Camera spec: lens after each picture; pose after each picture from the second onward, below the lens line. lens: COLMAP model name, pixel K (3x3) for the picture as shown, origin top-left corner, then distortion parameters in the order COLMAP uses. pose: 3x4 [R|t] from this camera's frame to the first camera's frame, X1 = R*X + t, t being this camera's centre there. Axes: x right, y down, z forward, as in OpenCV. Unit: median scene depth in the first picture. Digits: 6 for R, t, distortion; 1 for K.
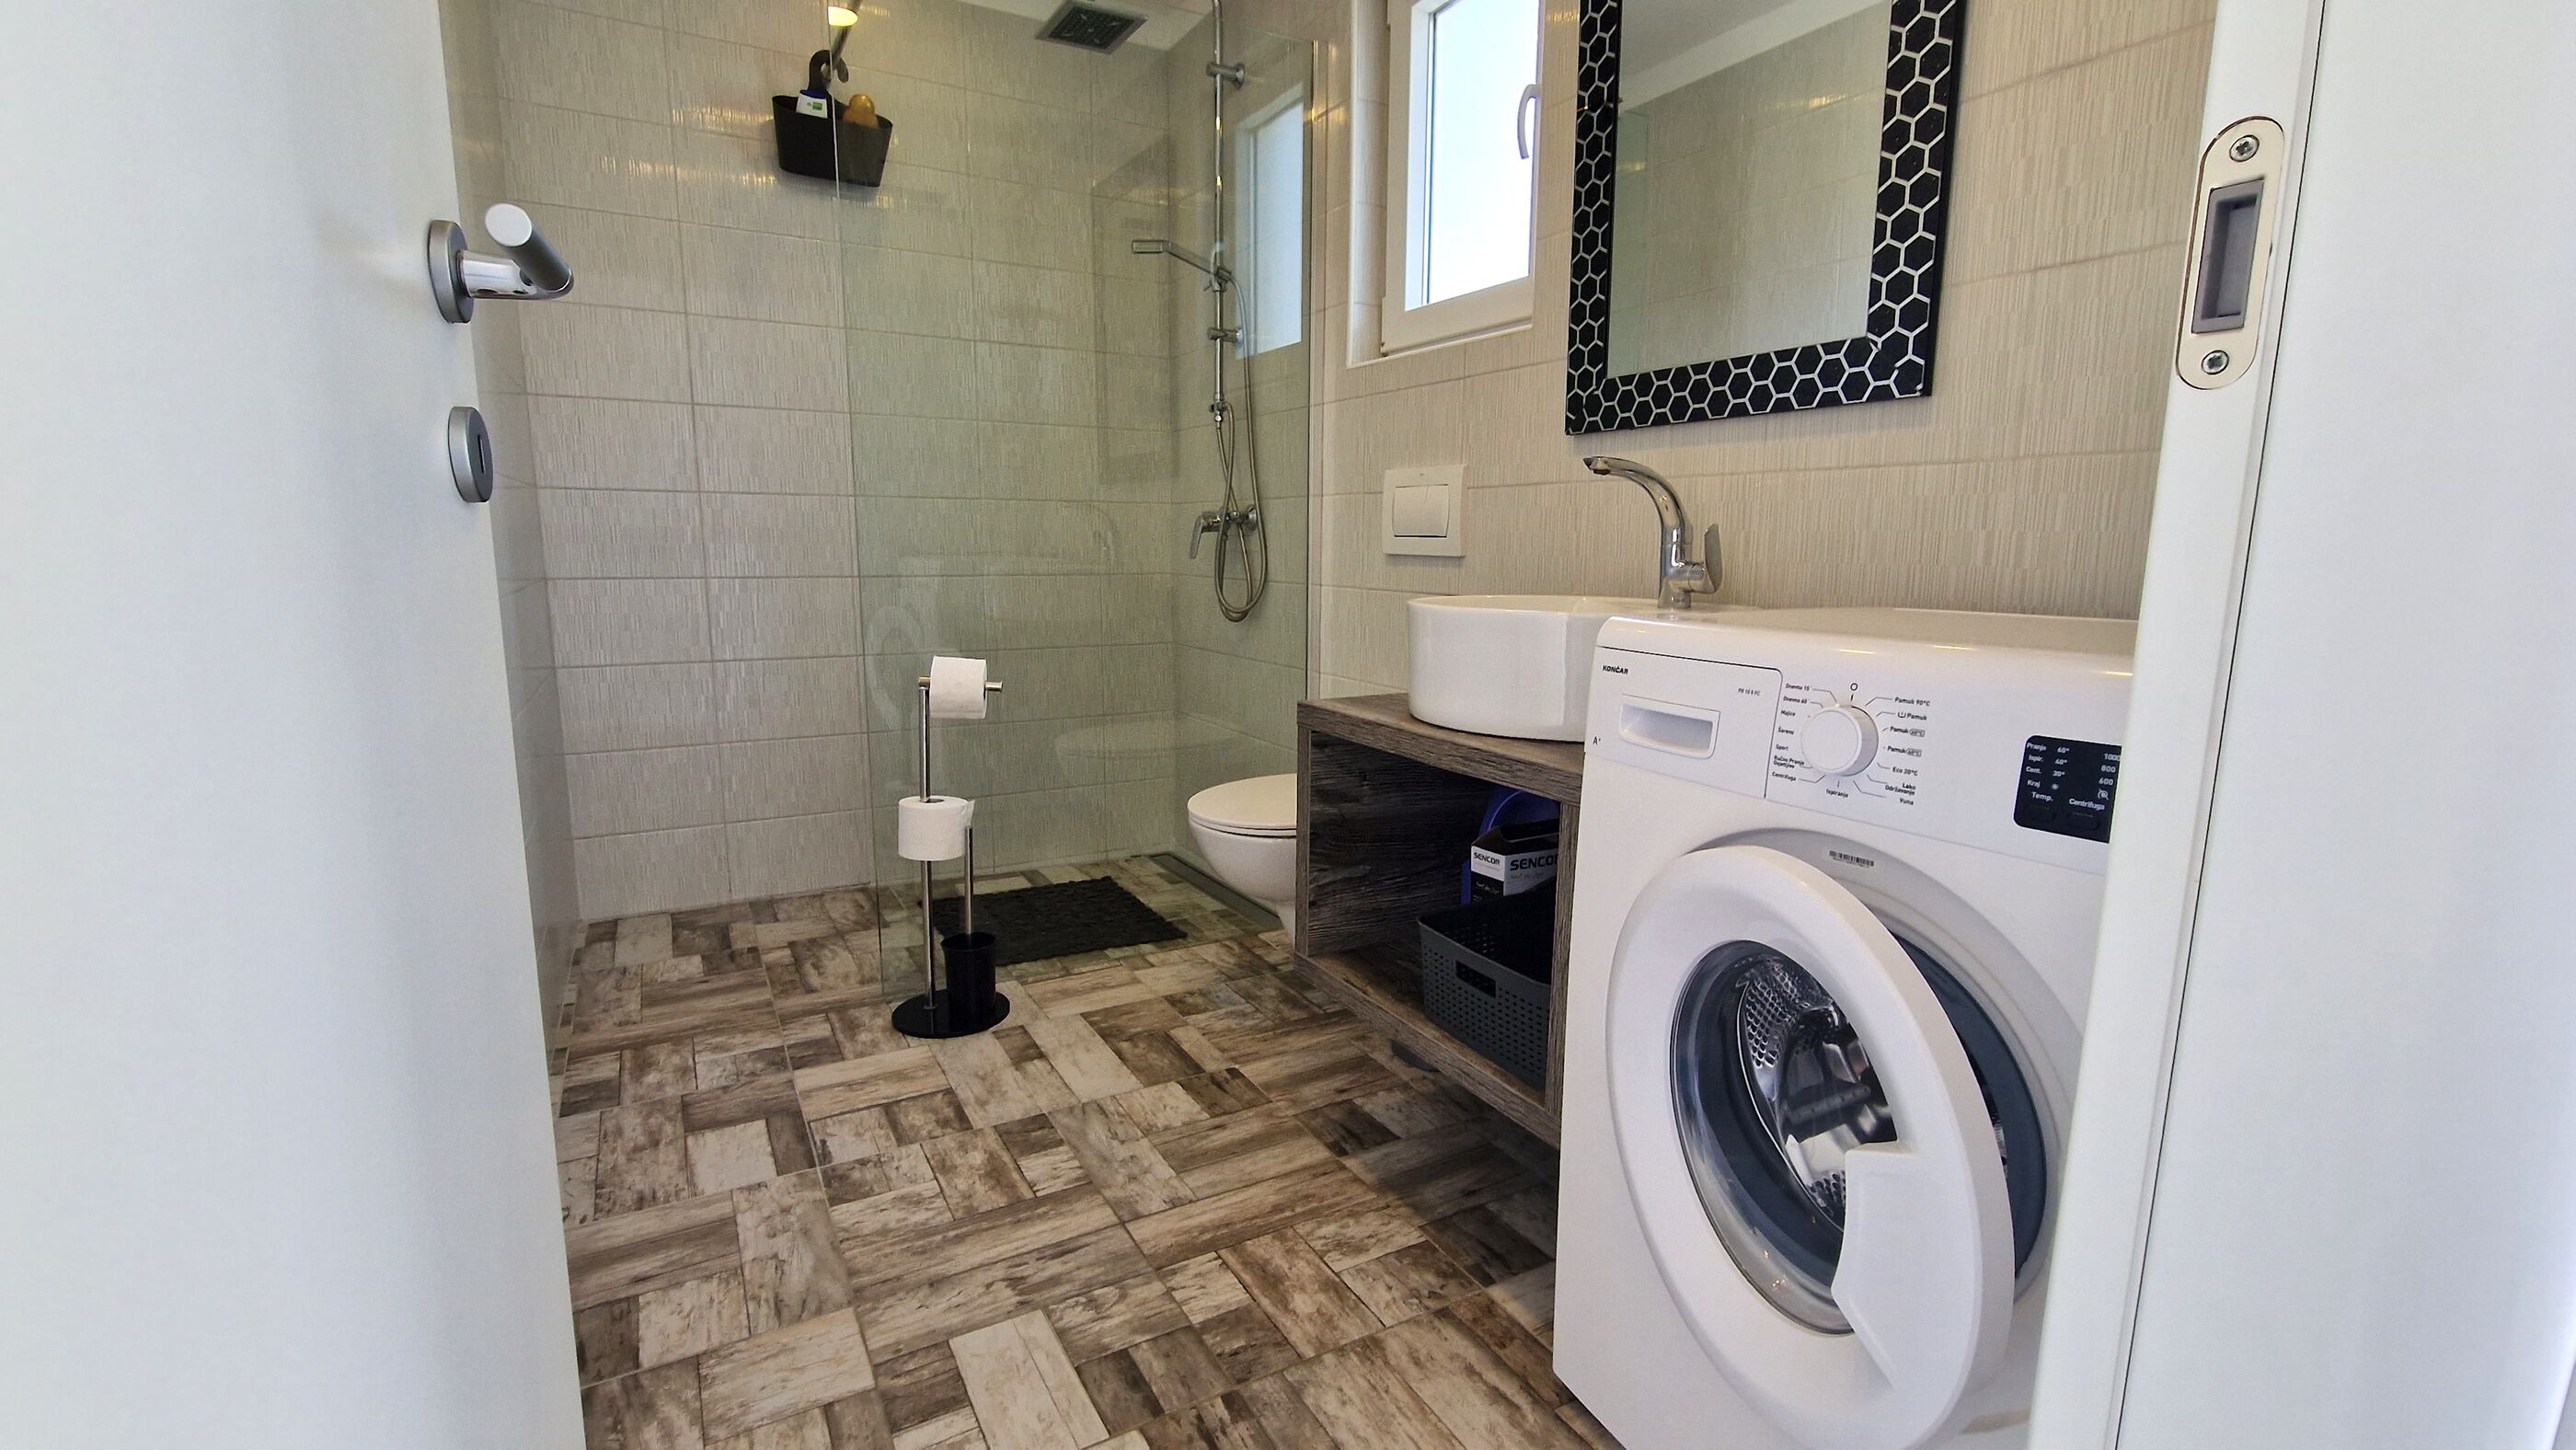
lens RADIAL K [[1103.0, 0, 1290.0], [0, 1103.0, 727.3], [0, 0, 1]] dist [-0.001169, 0.000582]
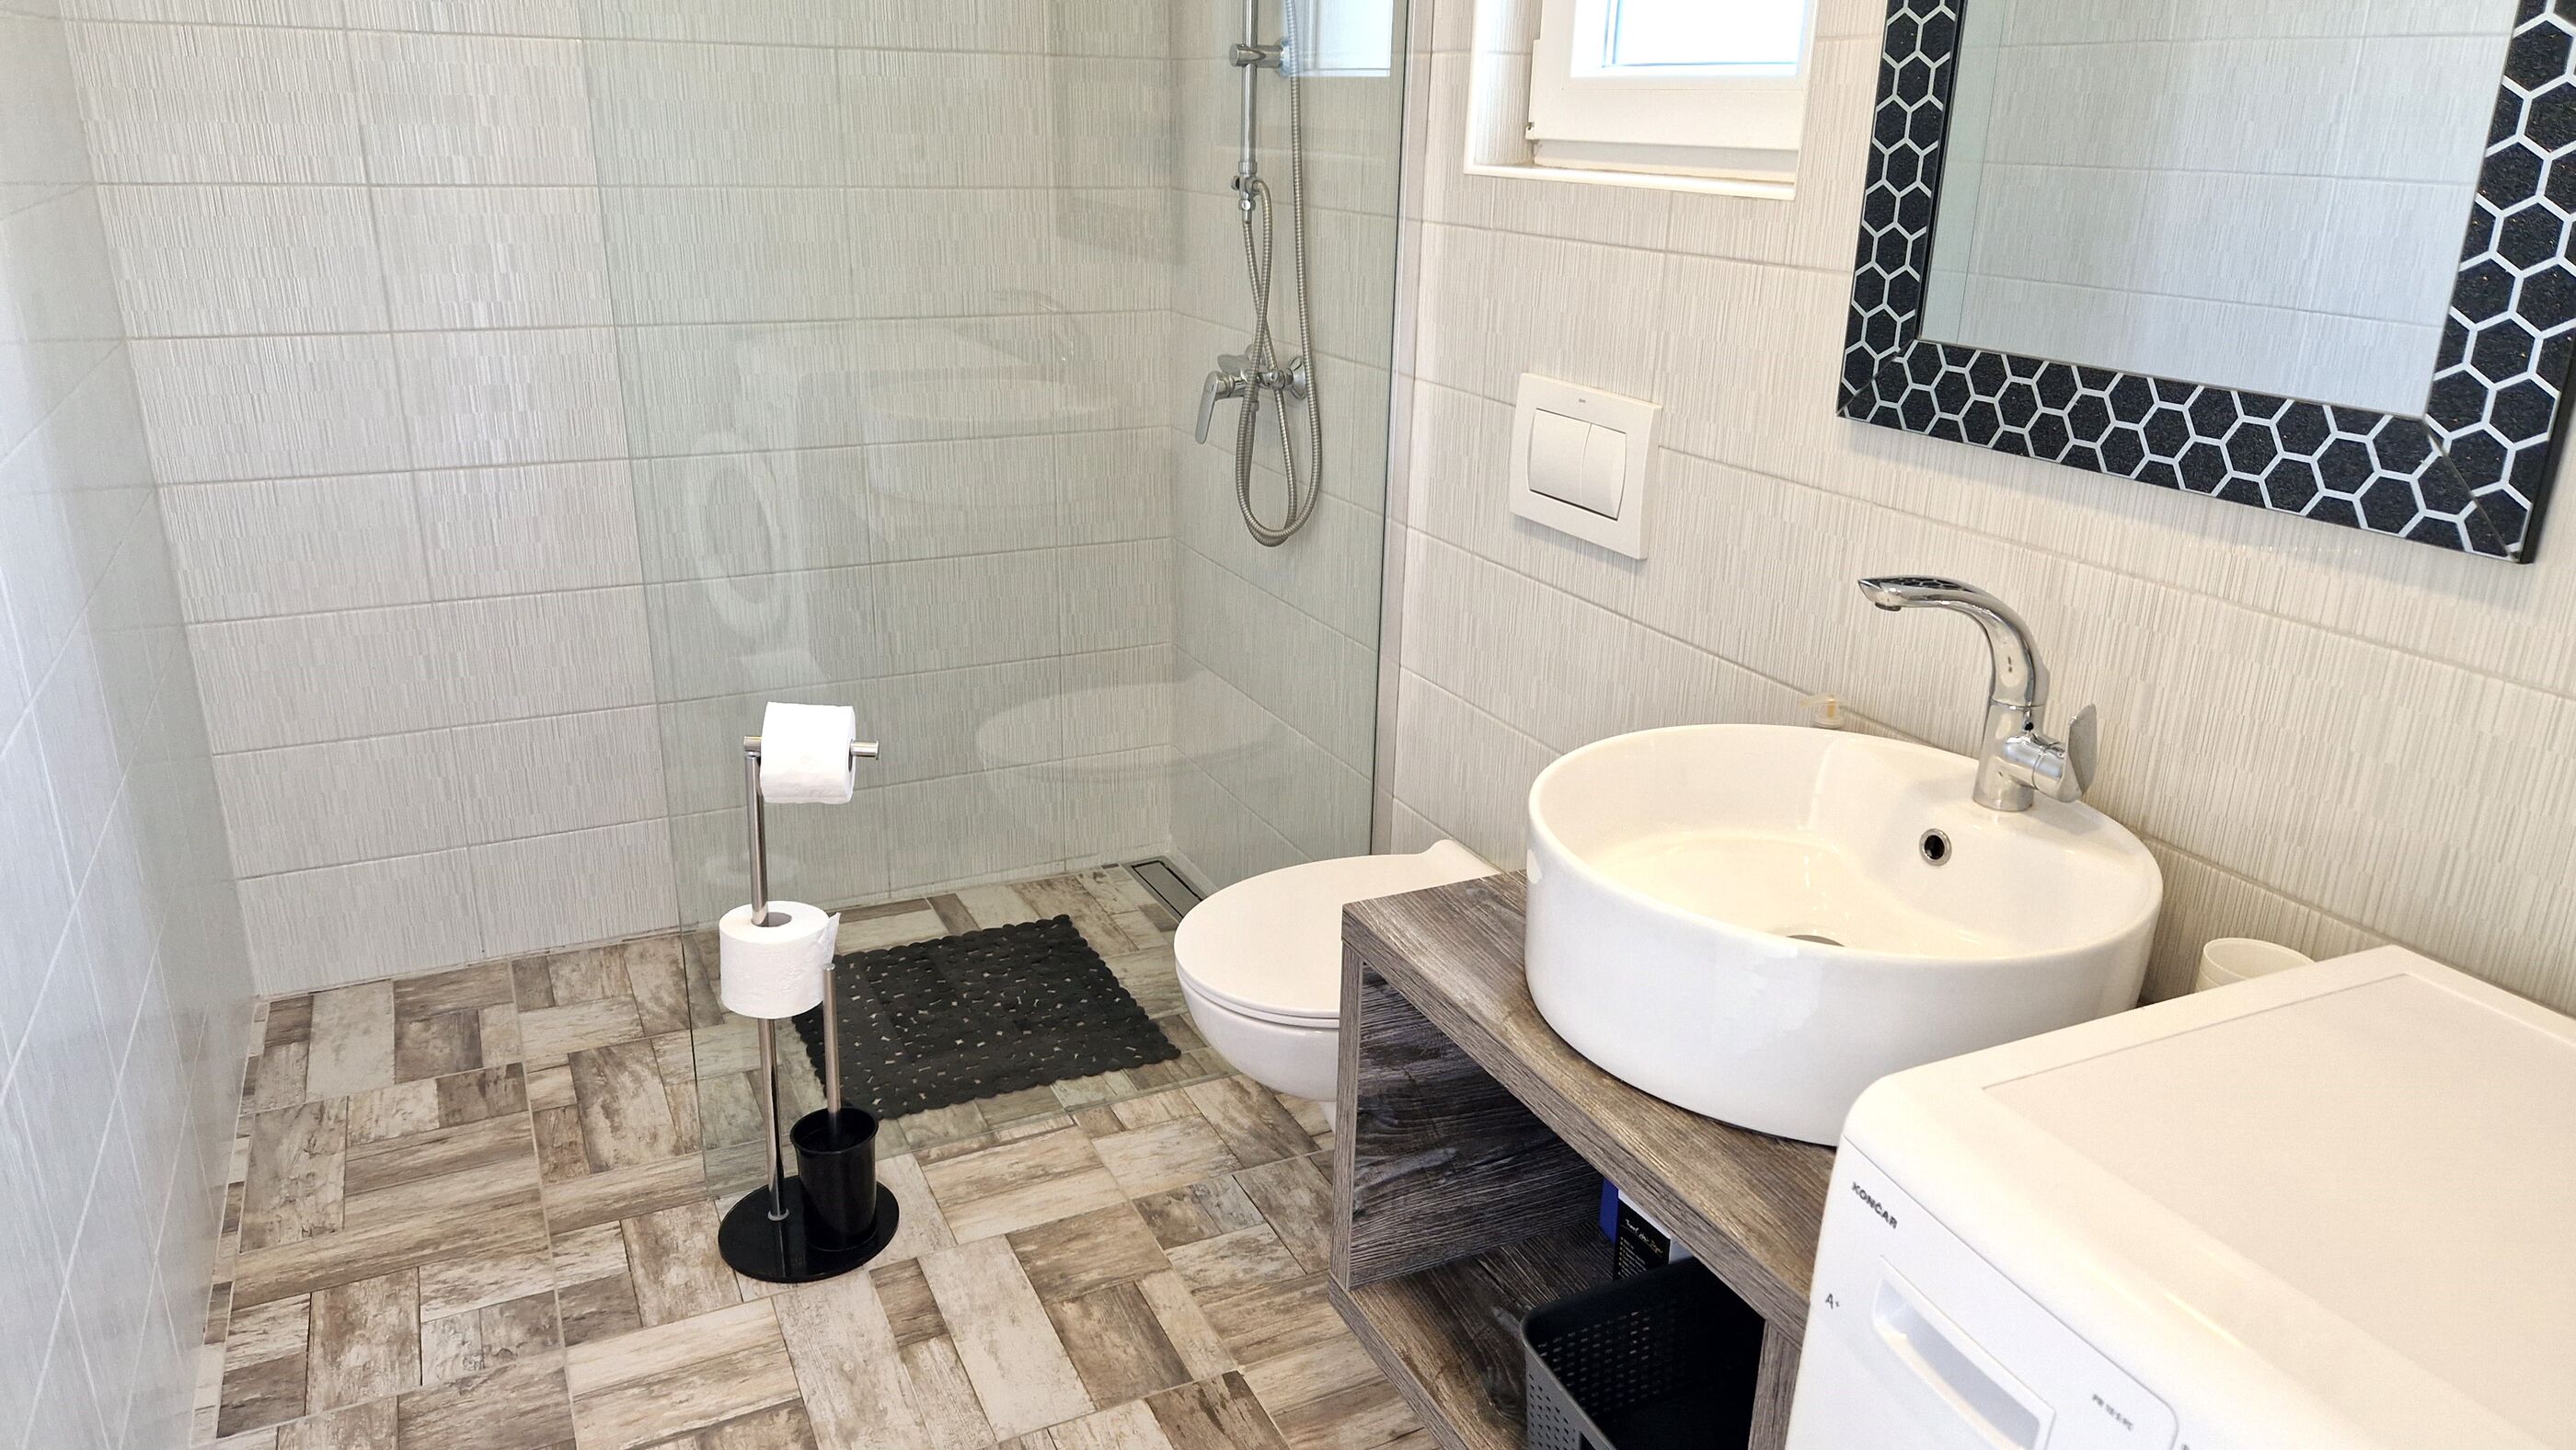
lens RADIAL K [[1702.9, 0, 1265.3], [0, 1702.9, 722.2], [0, 0, 1]] dist [0.053842, -0.041755]
pose [[0.997491, 0.033426, -0.062398, 0.014322], [-0.022168, 0.984657, 0.173087, -0.212956], [0.067226, -0.171269, 0.982928, 0.073308]]
